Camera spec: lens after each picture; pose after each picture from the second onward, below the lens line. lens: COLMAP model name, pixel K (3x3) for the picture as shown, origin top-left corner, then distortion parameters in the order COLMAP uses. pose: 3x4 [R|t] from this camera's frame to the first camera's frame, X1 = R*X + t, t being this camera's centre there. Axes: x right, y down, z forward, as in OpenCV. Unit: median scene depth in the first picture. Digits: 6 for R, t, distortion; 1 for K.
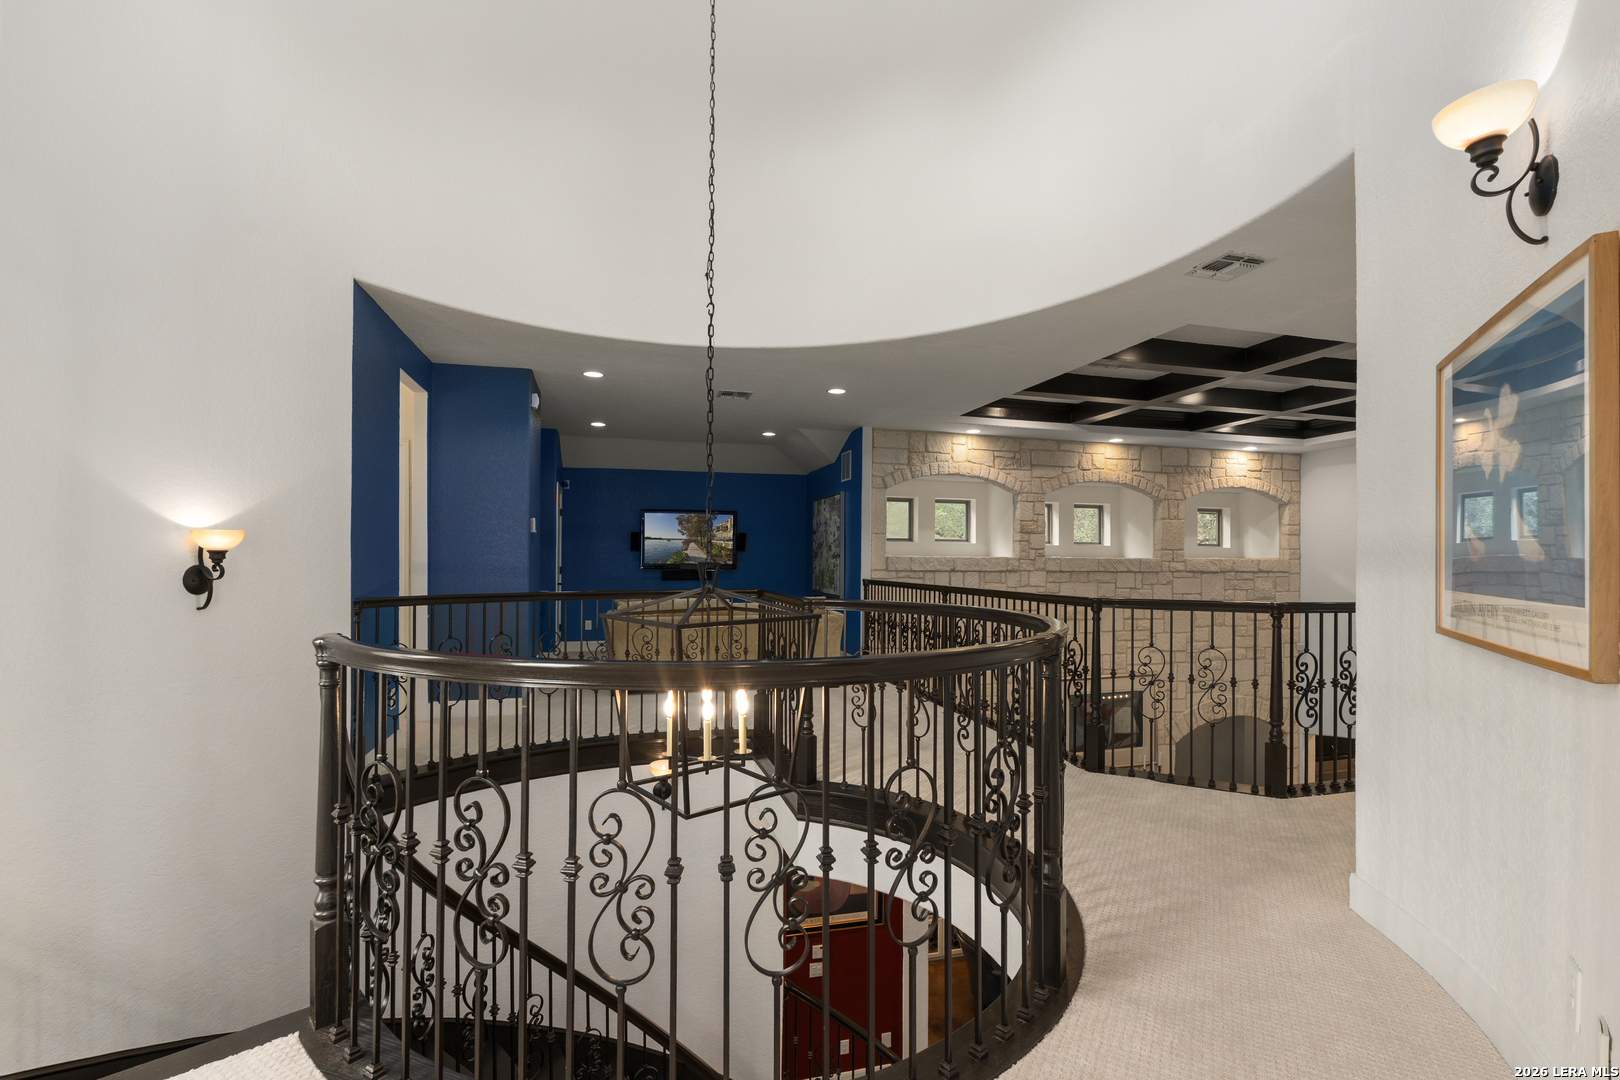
lens RADIAL K [[713.4, 0, 818.3], [0, 713.4, 548.8], [0, 0, 1]] dist [-0.002806, 0.000344]
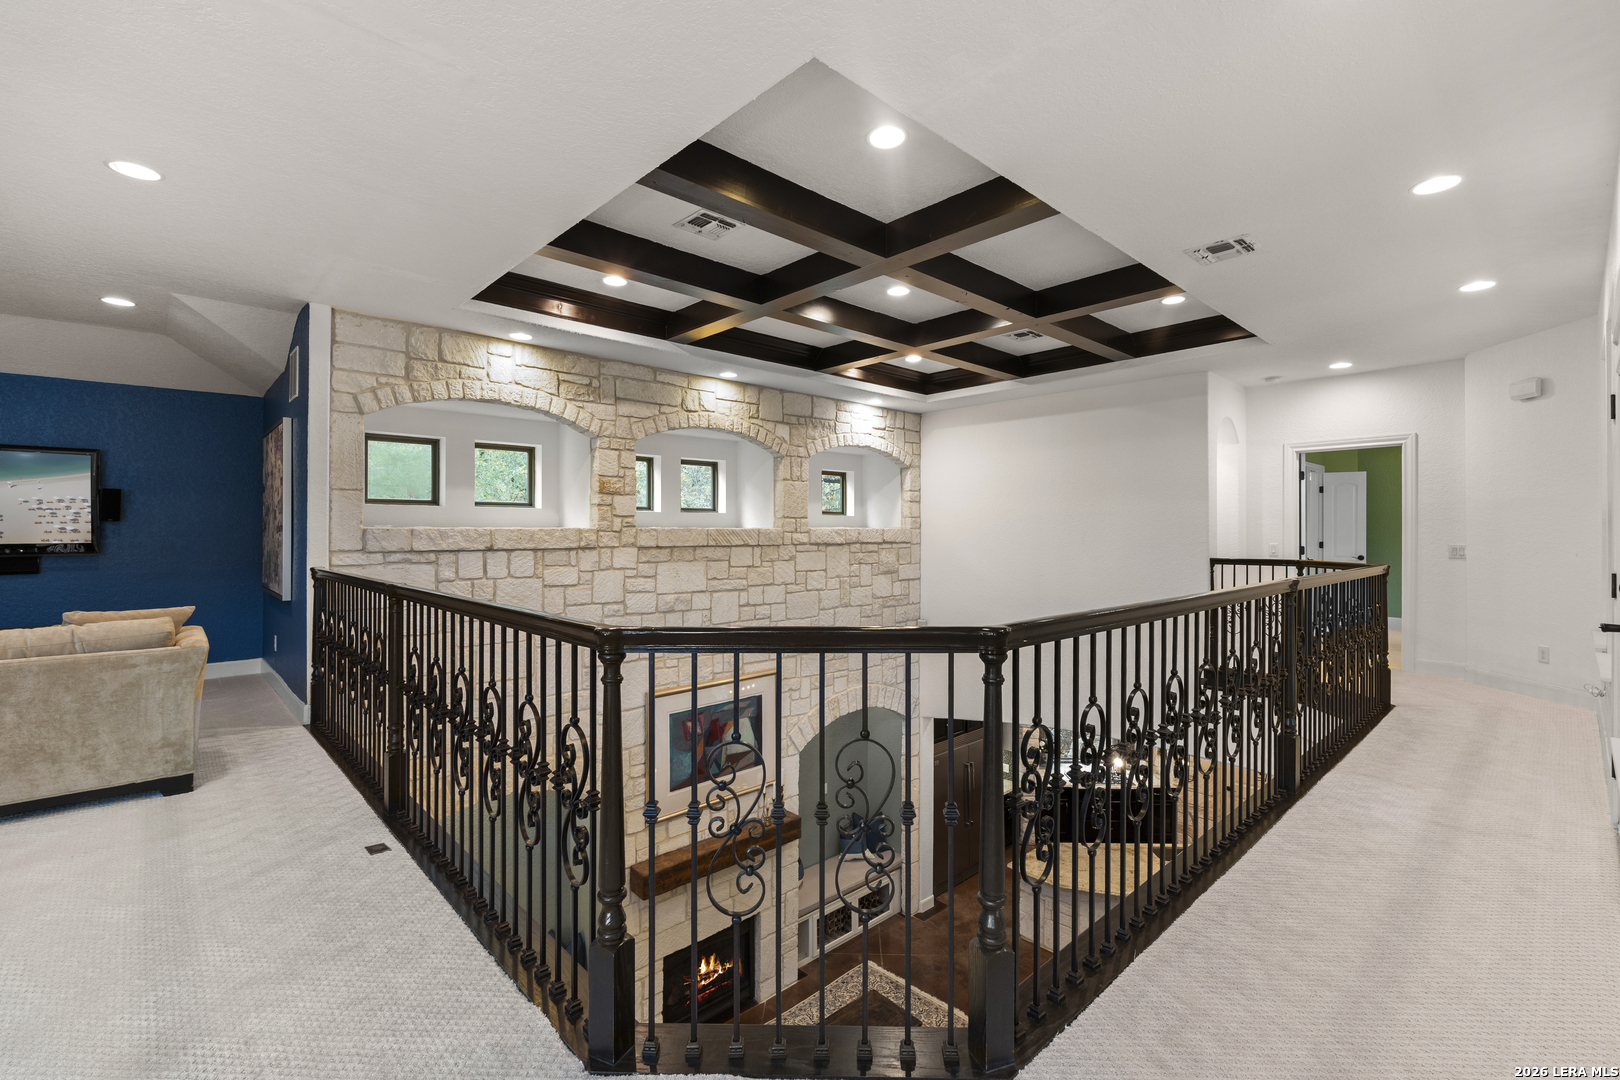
lens RADIAL K [[713.4, 0, 809.9], [0, 713.4, 532.1], [0, 0, 1]] dist [-0.002806, 0.000344]
pose [[0.888822, -0.009124, 0.458163, 0.140627], [0.001280, 0.999847, 0.017430, 0.003662], [-0.458252, -0.014905, 0.888697, 0.272125]]
